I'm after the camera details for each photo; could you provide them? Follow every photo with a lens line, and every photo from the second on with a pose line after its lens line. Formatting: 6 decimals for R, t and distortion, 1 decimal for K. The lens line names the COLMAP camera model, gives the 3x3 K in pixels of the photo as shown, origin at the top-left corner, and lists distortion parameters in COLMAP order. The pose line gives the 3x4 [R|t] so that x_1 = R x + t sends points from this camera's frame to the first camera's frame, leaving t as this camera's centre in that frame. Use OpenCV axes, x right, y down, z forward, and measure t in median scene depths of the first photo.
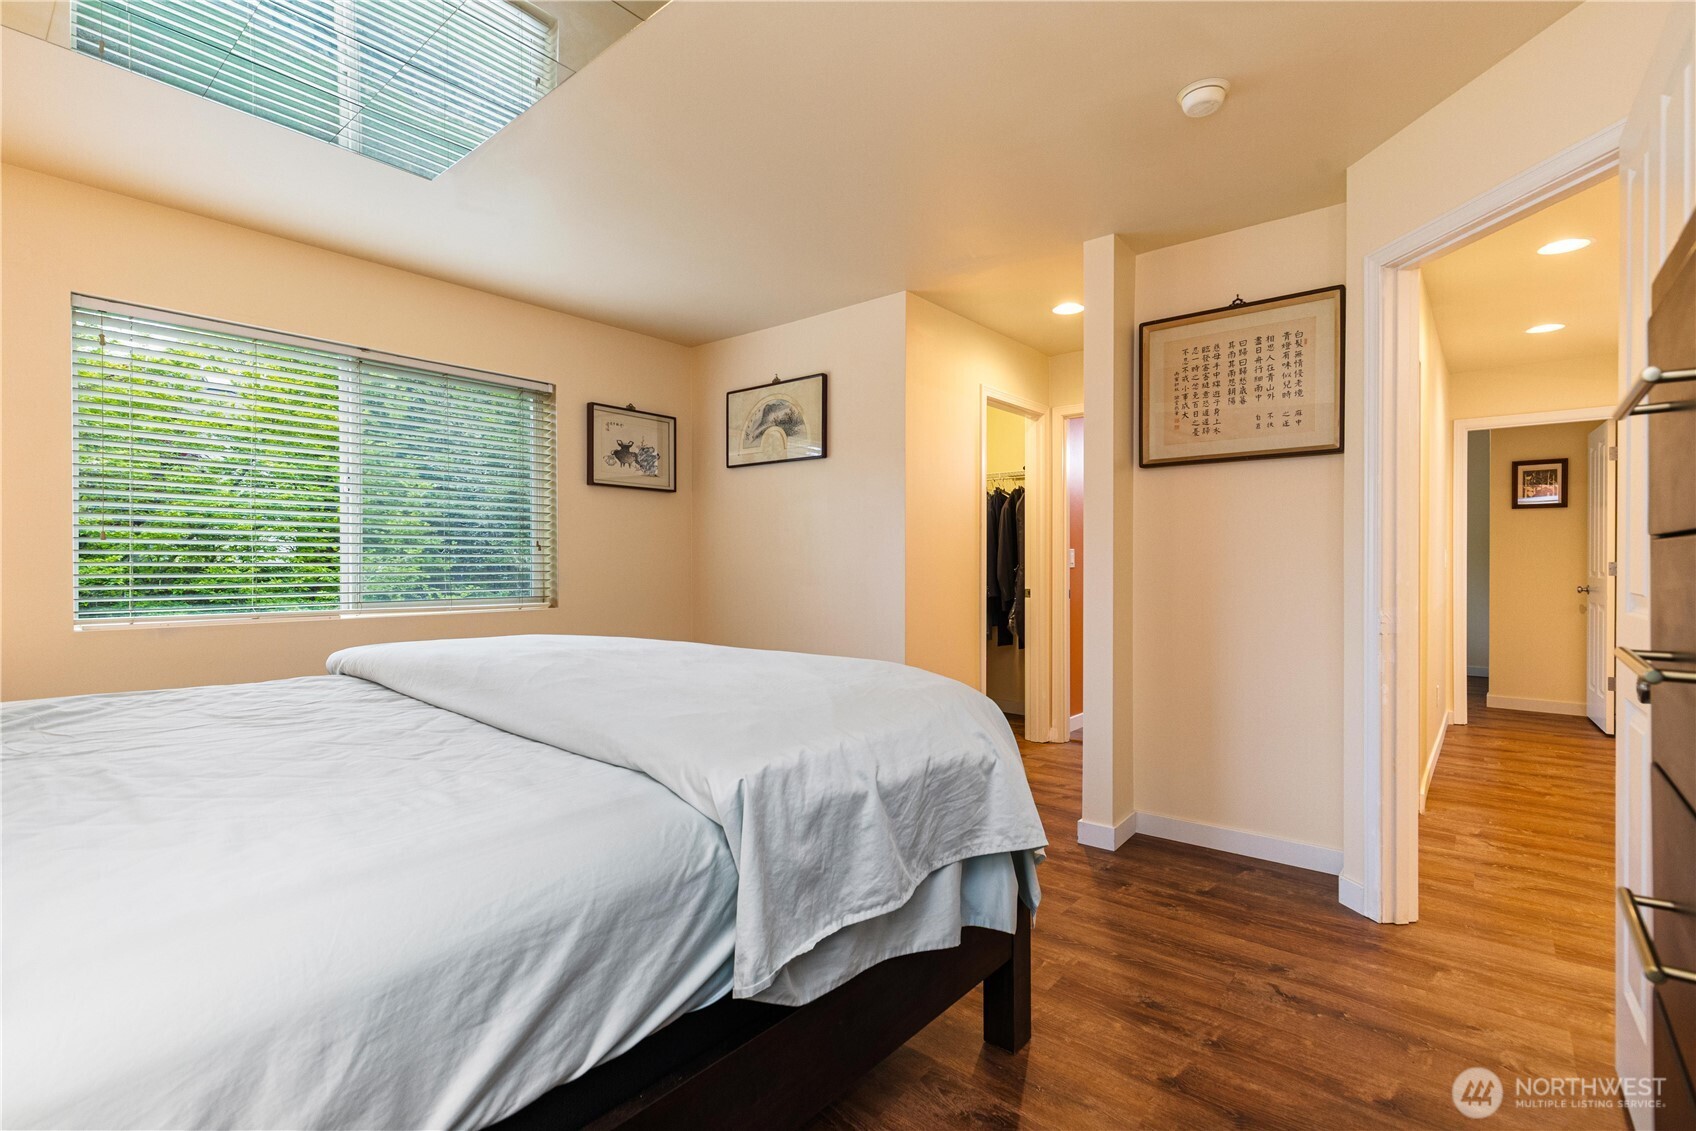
lens RADIAL K [[773.2, 0, 847.0], [0, 773.2, 559.0], [0, 0, 1]] dist [0.003790, -0.000554]
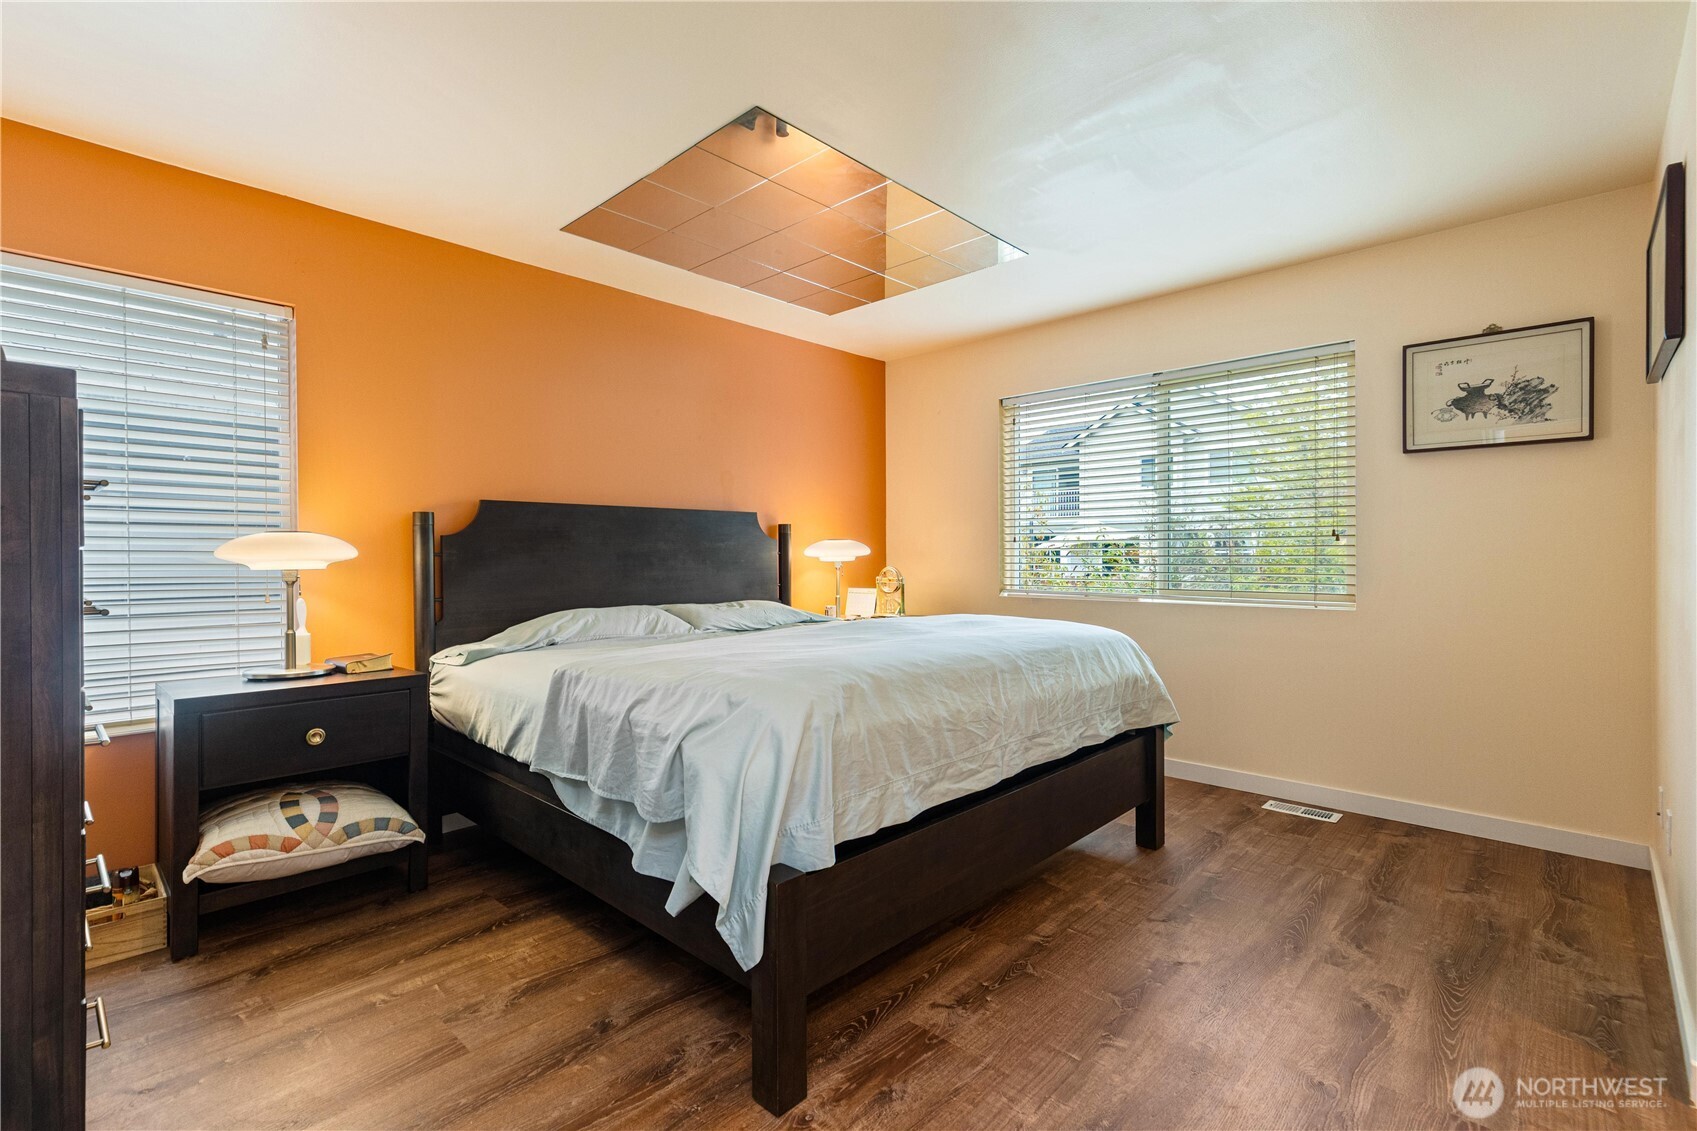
lens RADIAL K [[773.7, 0, 847.5], [0, 773.7, 559.0], [0, 0, 1]] dist [0.003790, -0.000554]
pose [[-0.064716, 0.004577, -0.997893, 0.453035], [0.007434, 0.999964, 0.004104, 0.001216], [0.997876, -0.007153, -0.064747, 0.478370]]
